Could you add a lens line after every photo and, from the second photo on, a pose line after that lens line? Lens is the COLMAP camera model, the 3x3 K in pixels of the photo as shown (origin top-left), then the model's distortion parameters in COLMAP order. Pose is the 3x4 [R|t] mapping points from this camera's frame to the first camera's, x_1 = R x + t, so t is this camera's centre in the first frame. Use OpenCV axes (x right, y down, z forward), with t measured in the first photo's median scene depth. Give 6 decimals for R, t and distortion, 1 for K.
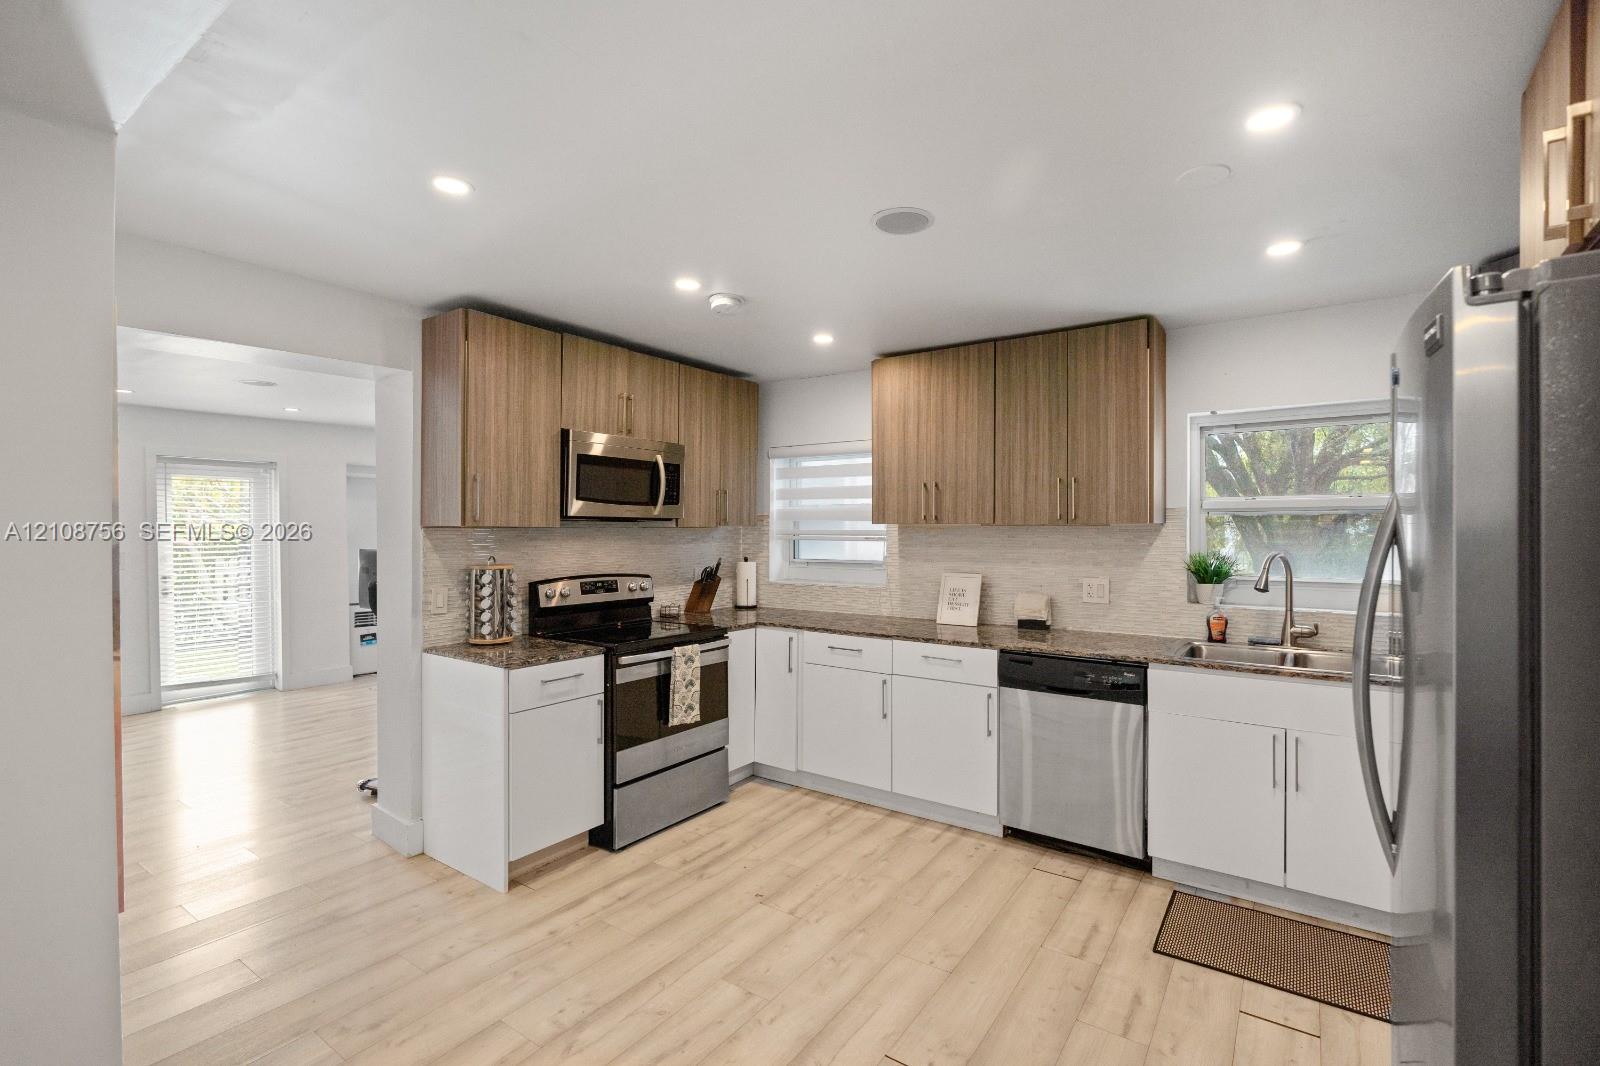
lens RADIAL K [[678.7, 0, 791.1], [0, 678.7, 531.8], [0, 0, 1]] dist [0.000515, 0.000002]
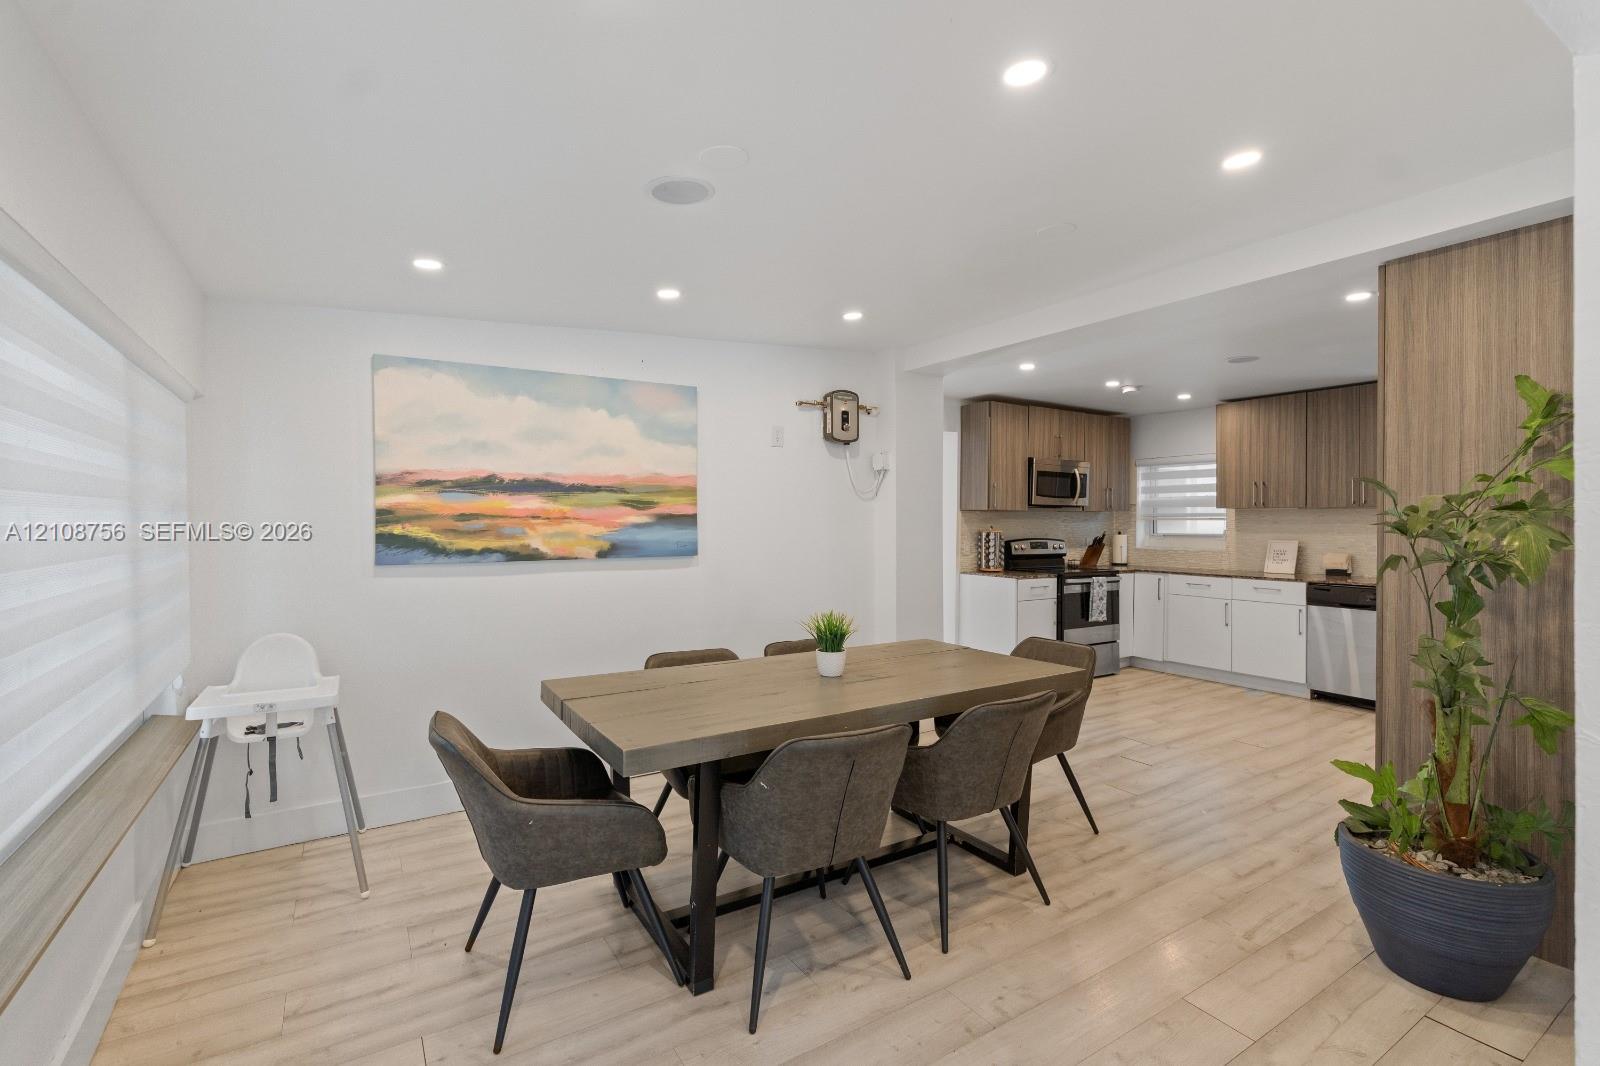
lens RADIAL K [[712.2, 0, 803.4], [0, 712.2, 527.9], [0, 0, 1]] dist [-0.000933, -0.000057]
pose [[0.930922, 0.001720, -0.365215, -0.178516], [-0.002086, 0.999998, -0.000607, 0.039051], [0.365213, 0.001327, 0.930923, -0.934781]]
